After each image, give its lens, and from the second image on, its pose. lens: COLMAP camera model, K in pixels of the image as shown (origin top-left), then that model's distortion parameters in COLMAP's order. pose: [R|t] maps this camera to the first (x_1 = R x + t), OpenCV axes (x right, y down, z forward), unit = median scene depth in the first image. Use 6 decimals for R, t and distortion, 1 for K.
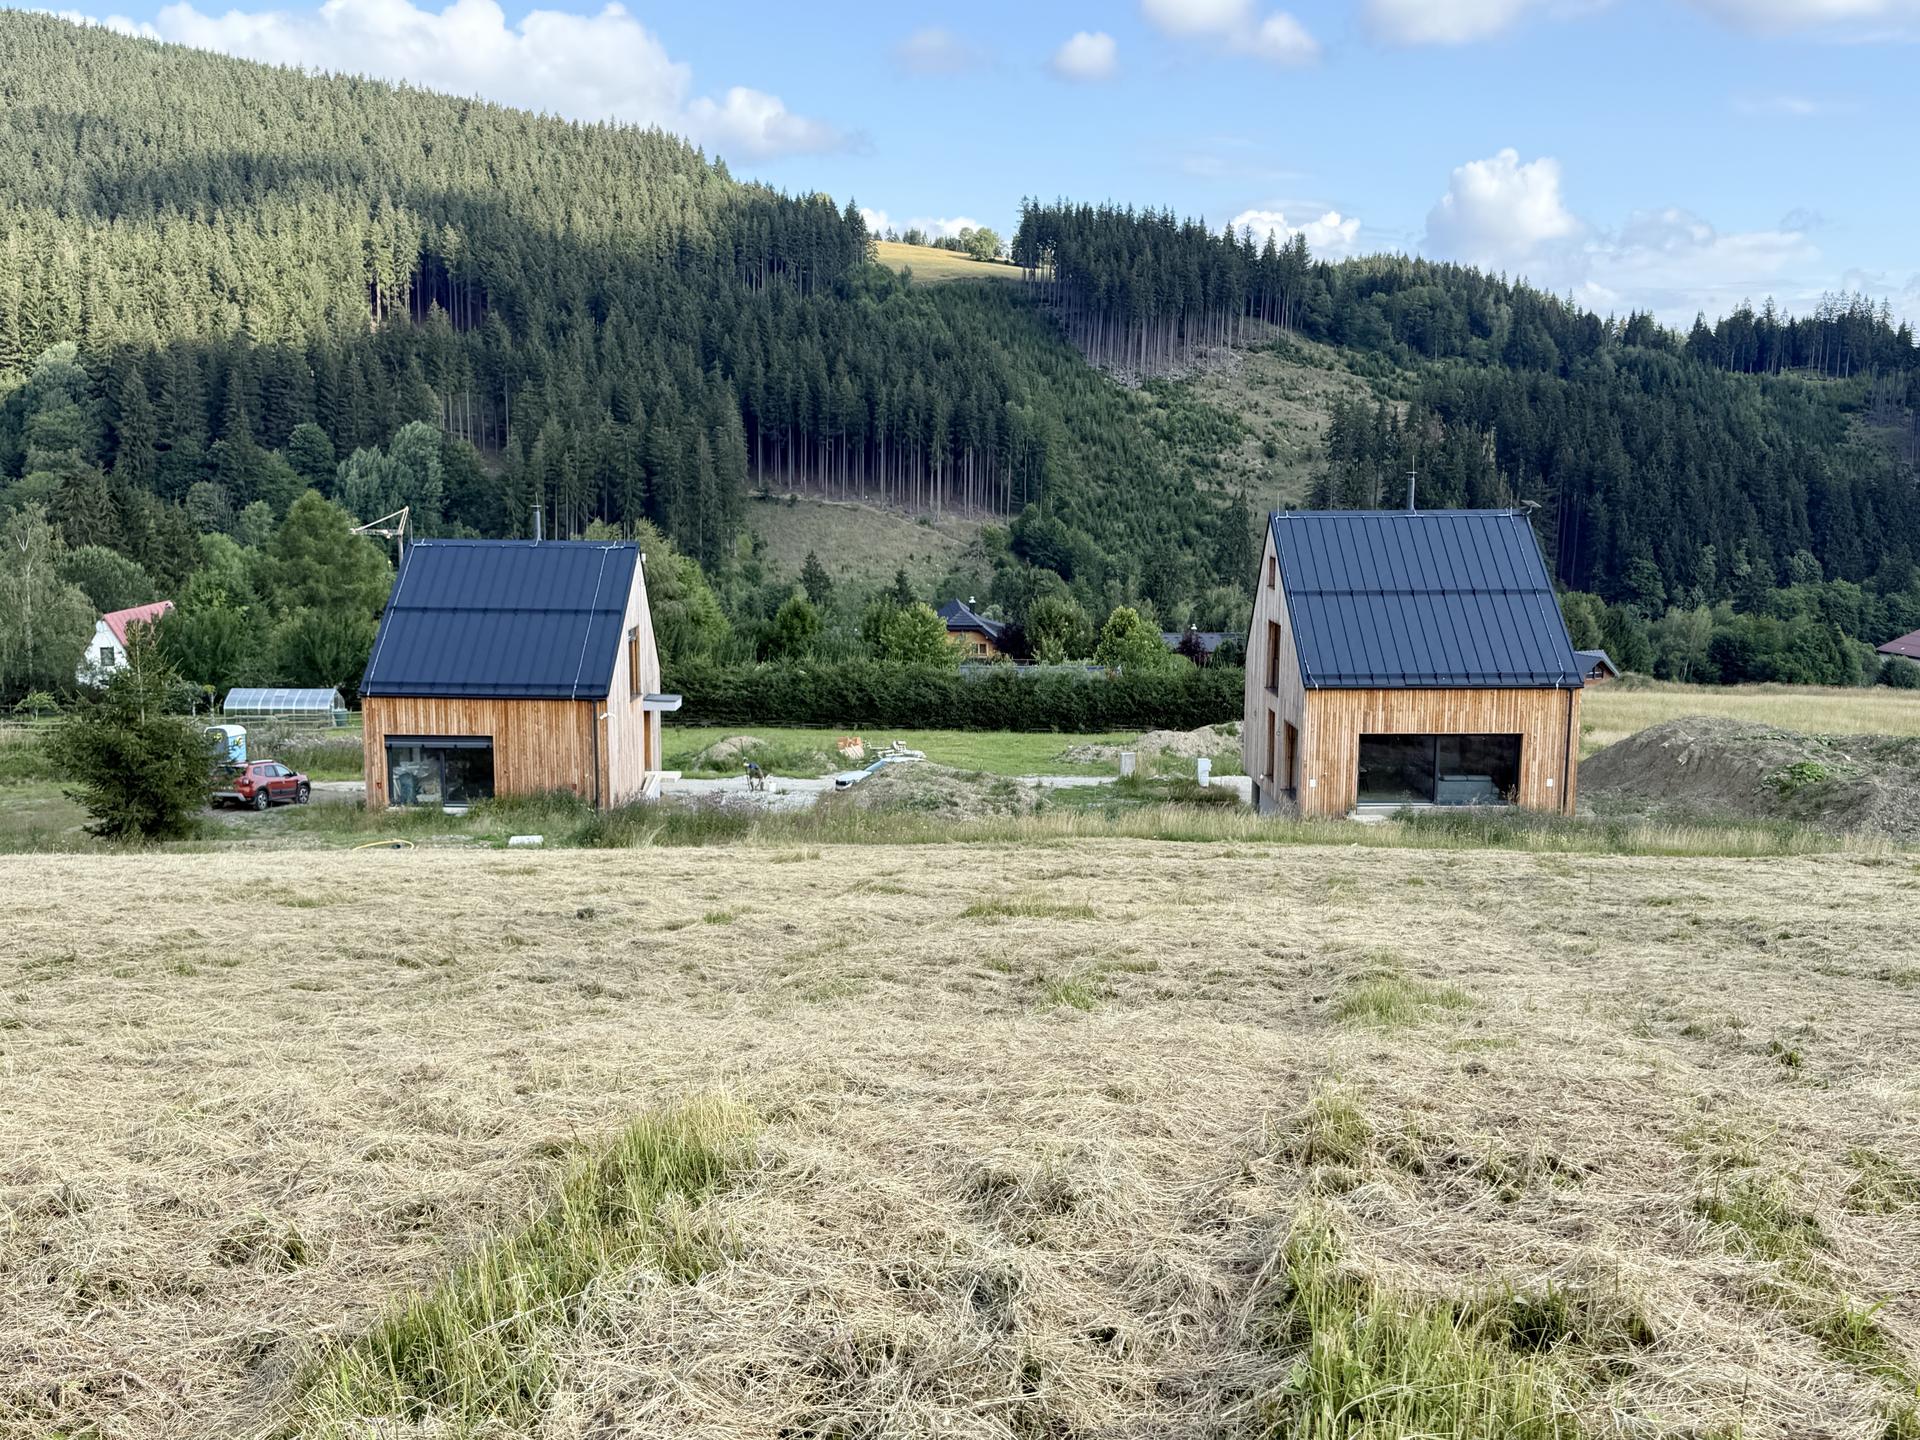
lens RADIAL K [[1944.3, 0, 948.0], [0, 1944.3, 718.9], [0, 0, 1]] dist [0.219801, -0.529655]
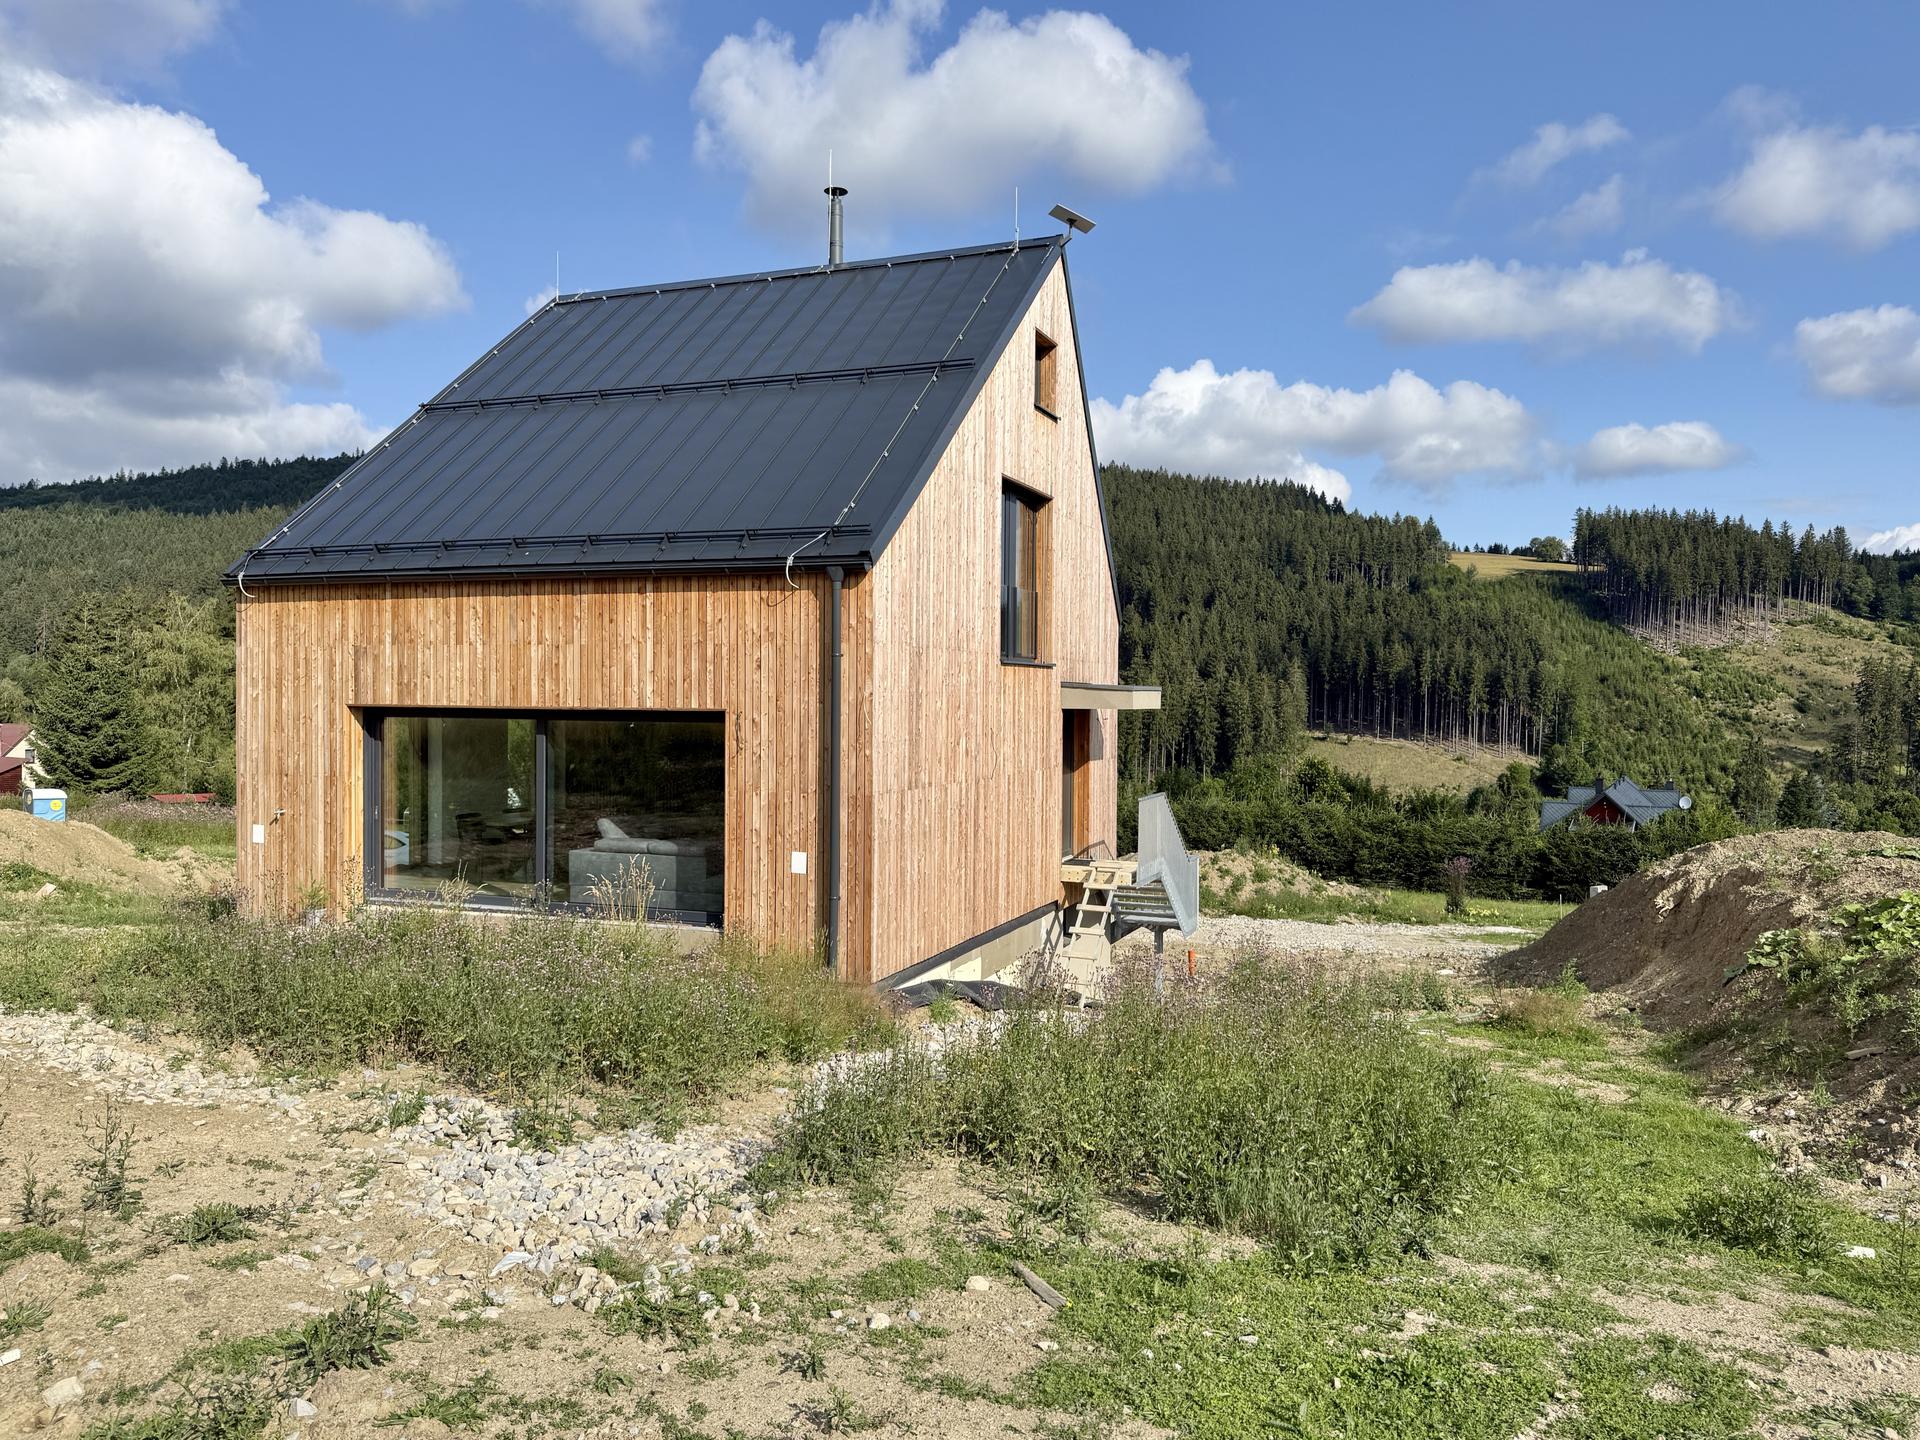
lens RADIAL K [[1358.2, 0, 964.8], [0, 1358.2, 727.2], [0, 0, 1]] dist [0.115937, -0.191076]
pose [[0.912651, 0.010320, -0.408610, 0.051543], [-0.066436, 0.990133, -0.123381, 0.004408], [0.403305, 0.139750, 0.904331, 0.097652]]
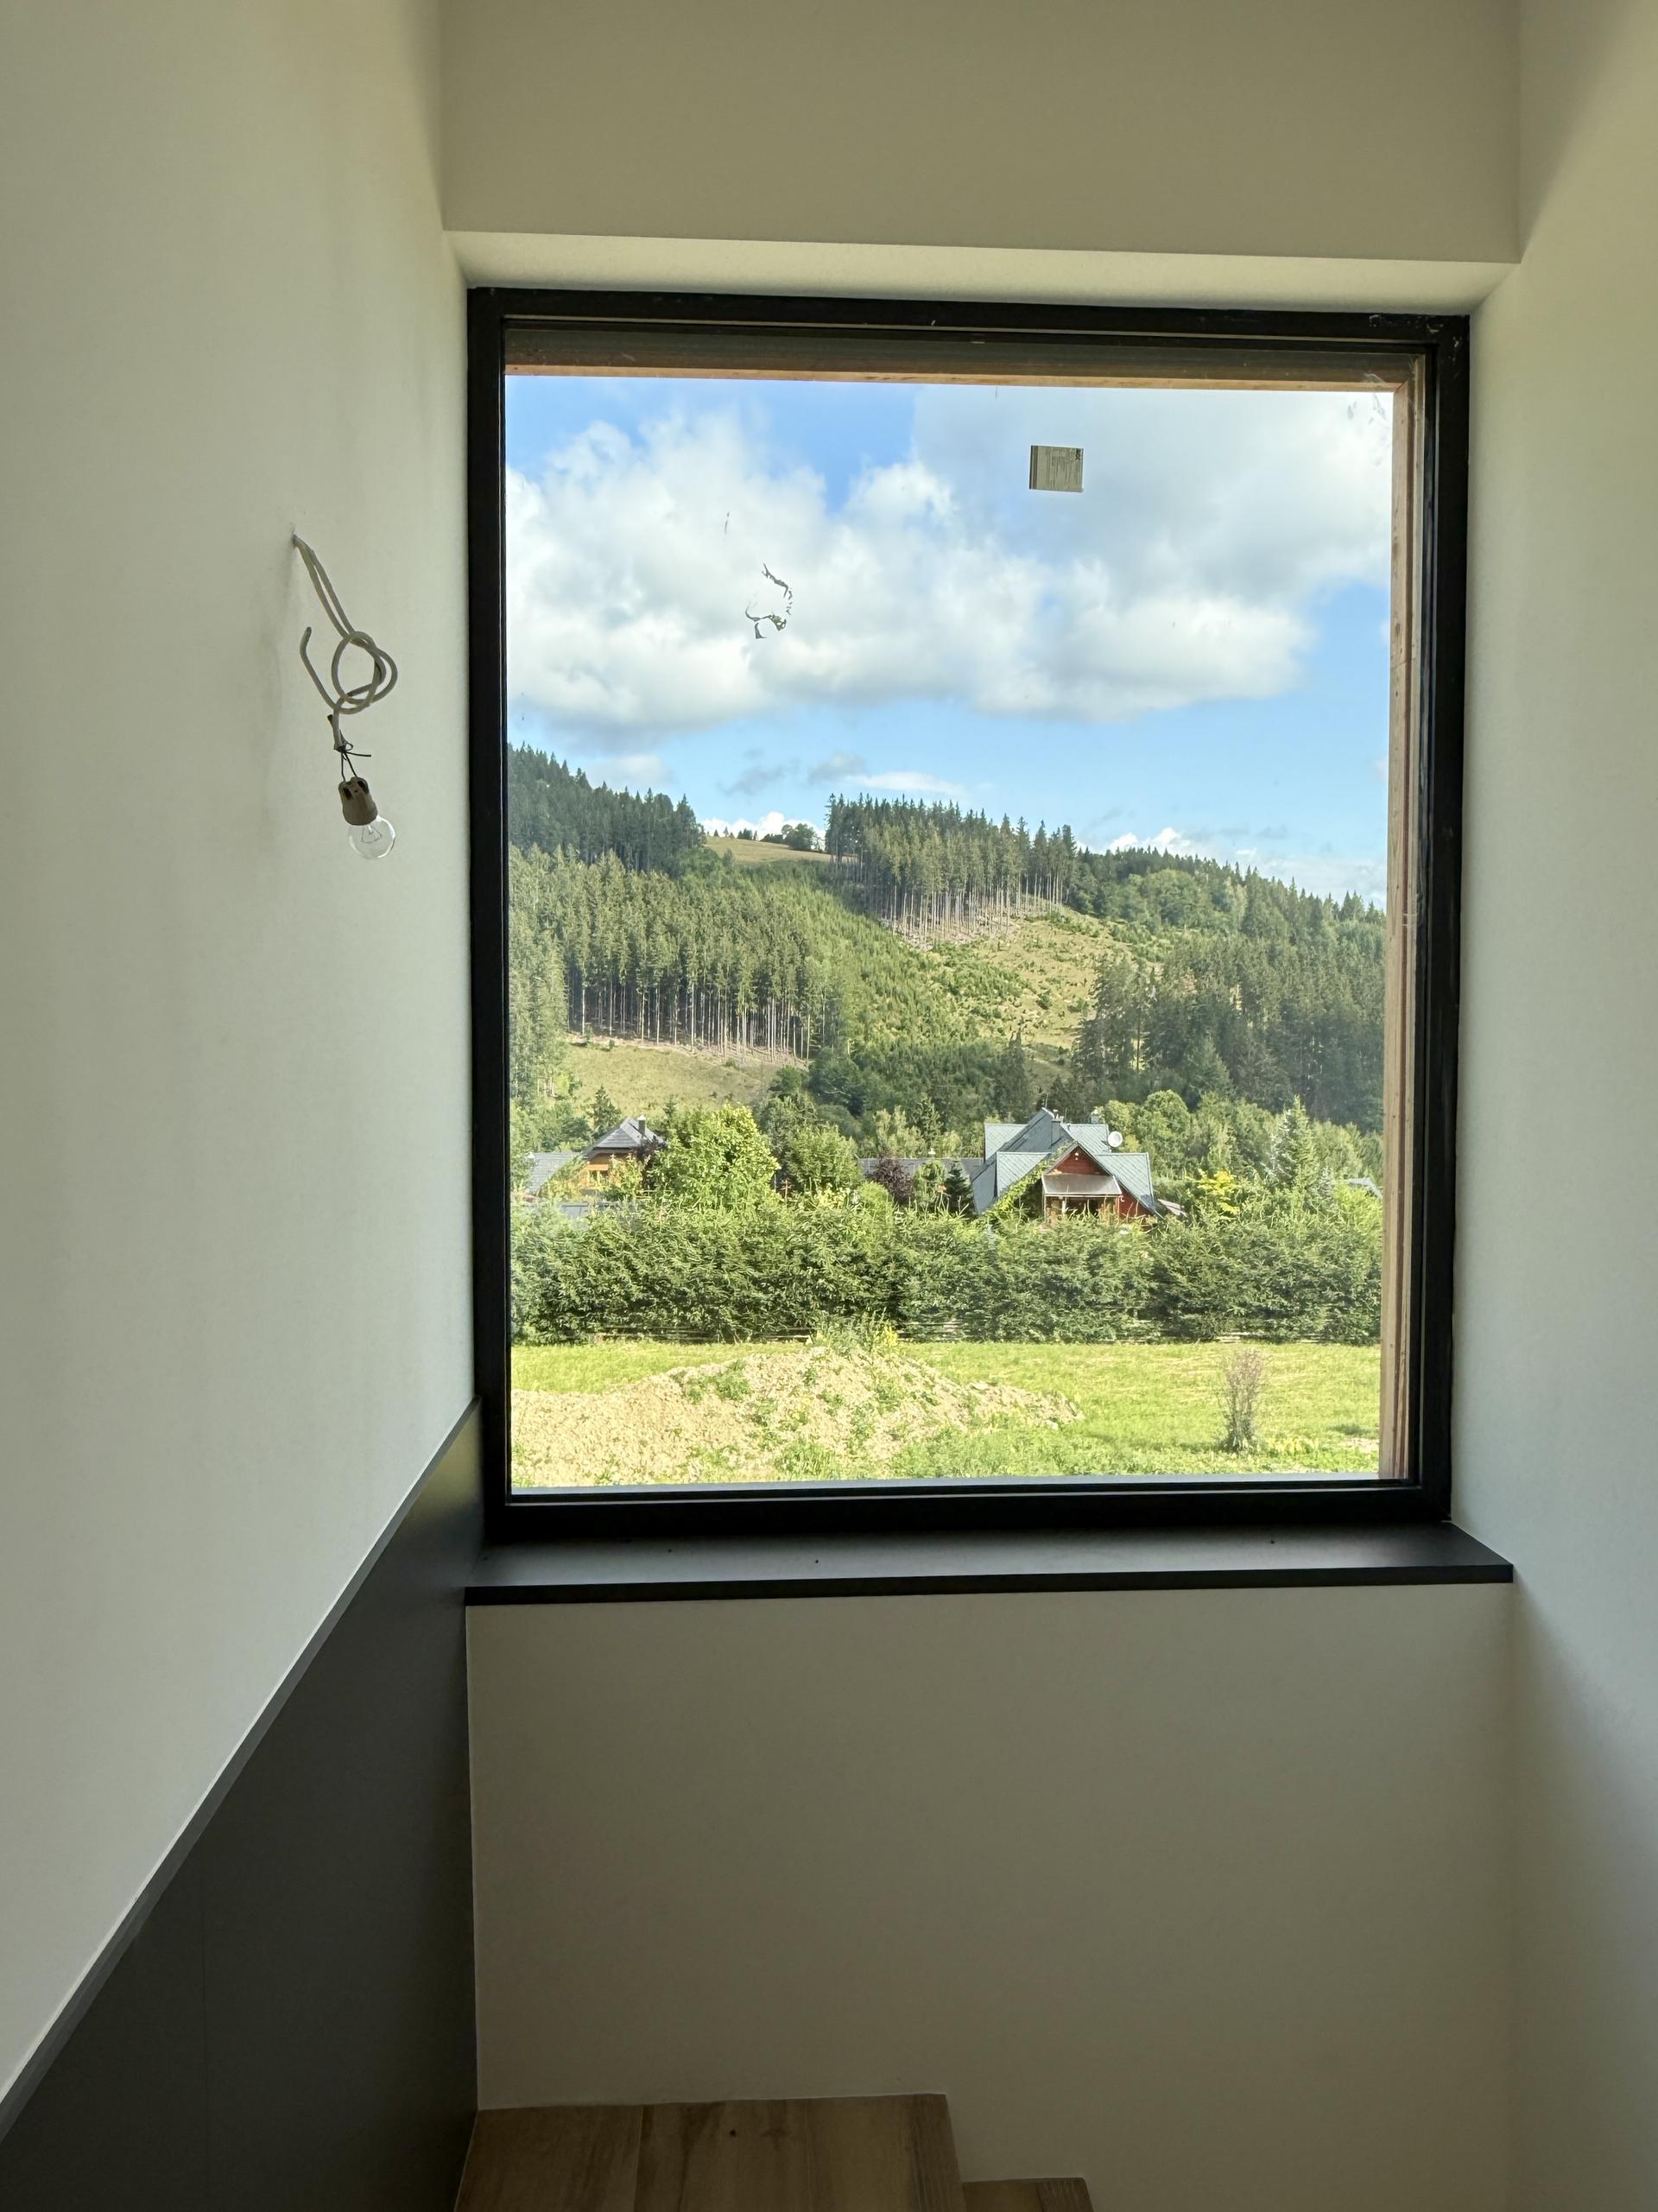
lens RADIAL K [[1539.1, 0, 828.9], [0, 1539.1, 1052.9], [0, 0, 1]] dist [-0.006001, 0.000113]
pose [[0.999907, -0.005101, 0.012645, 0.029928], [0.006571, 0.992863, -0.119077, -0.003978], [-0.011947, 0.119149, 0.992804, 0.132147]]
